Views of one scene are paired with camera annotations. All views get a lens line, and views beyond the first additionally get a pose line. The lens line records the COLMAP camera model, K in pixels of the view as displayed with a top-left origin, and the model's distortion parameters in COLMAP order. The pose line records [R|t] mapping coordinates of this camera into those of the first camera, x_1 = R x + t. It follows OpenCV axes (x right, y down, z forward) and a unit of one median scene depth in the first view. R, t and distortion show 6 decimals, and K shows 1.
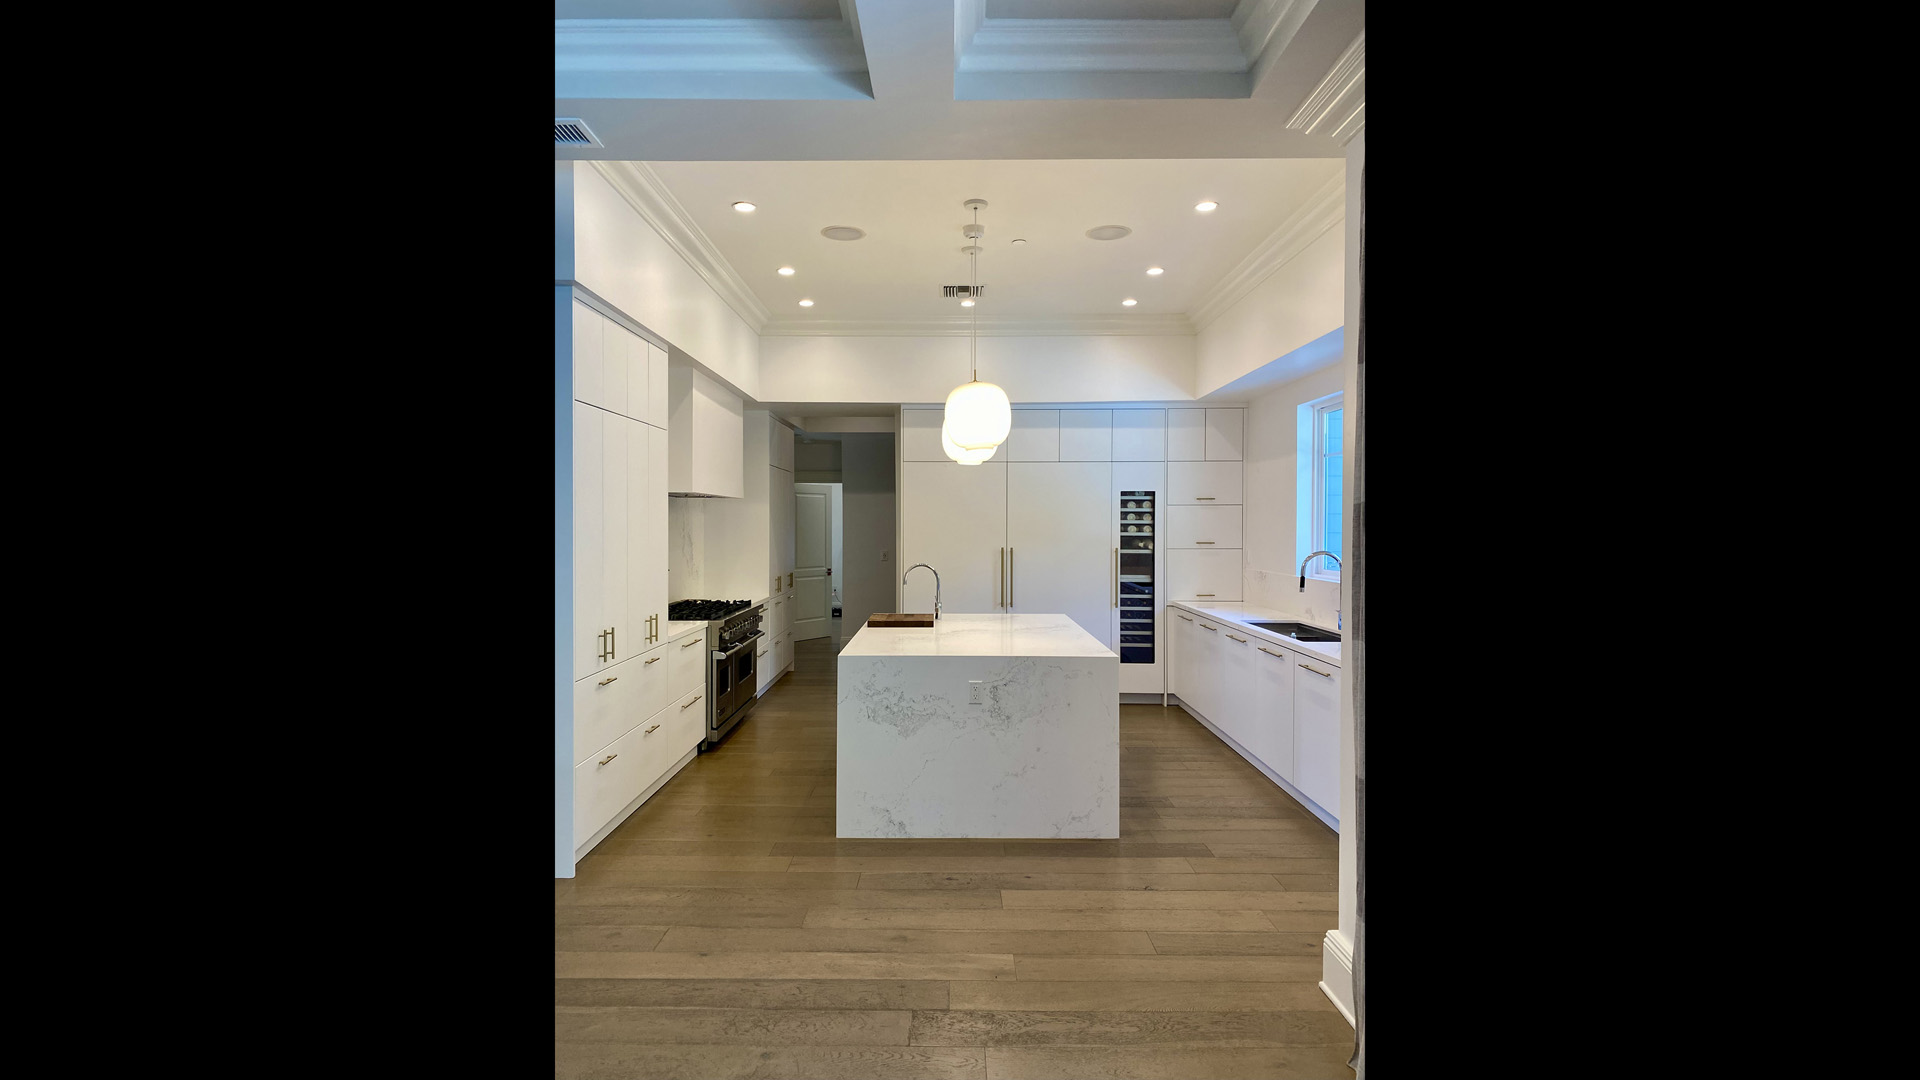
lens RADIAL K [[821.8, 0, 963.1], [0, 821.8, 538.5], [0, 0, 1]] dist [0.012457, -0.001495]
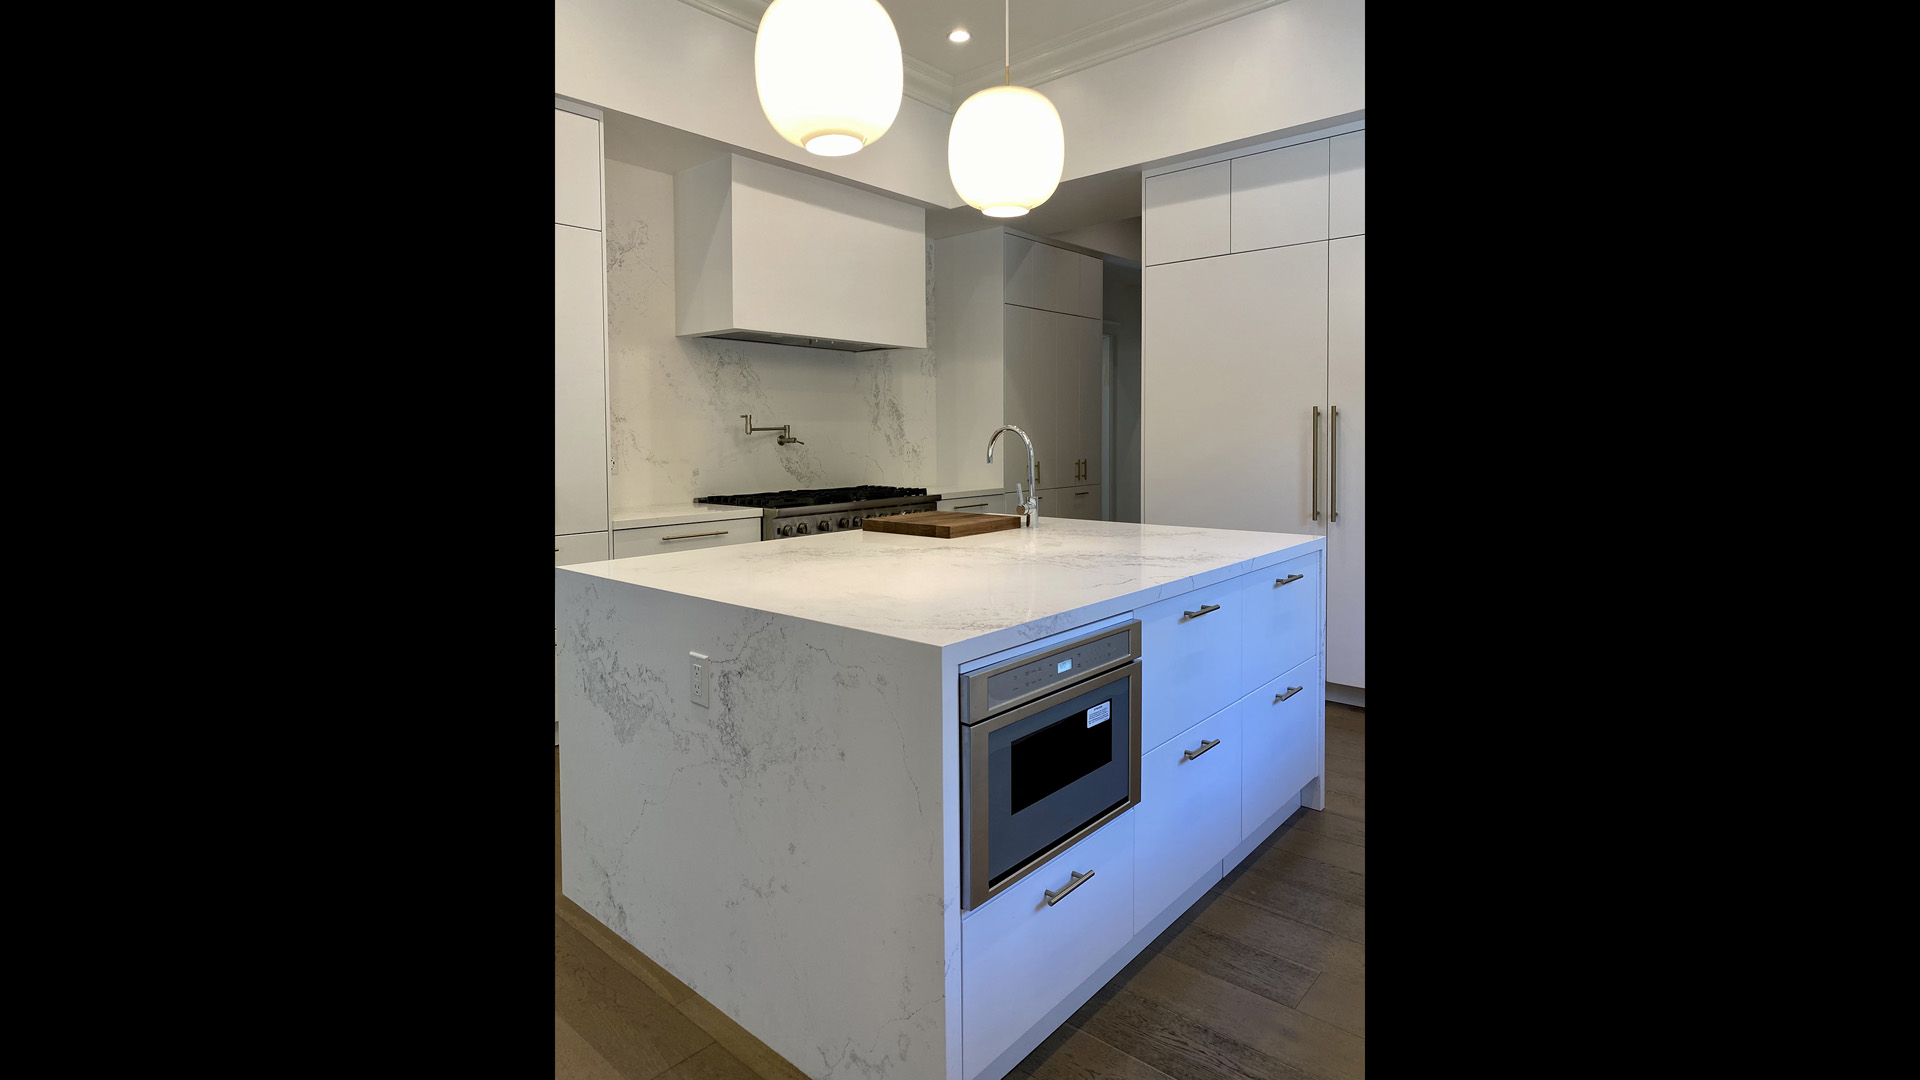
lens RADIAL K [[871.7, 0, 957.2], [0, 871.7, 472.6], [0, 0, 1]] dist [0.020763, -0.000123]
pose [[0.741455, 0.018476, -0.670748, 0.400193], [0.002056, 0.999554, 0.029805, 0.056172], [0.670999, -0.023478, 0.741086, 0.682864]]
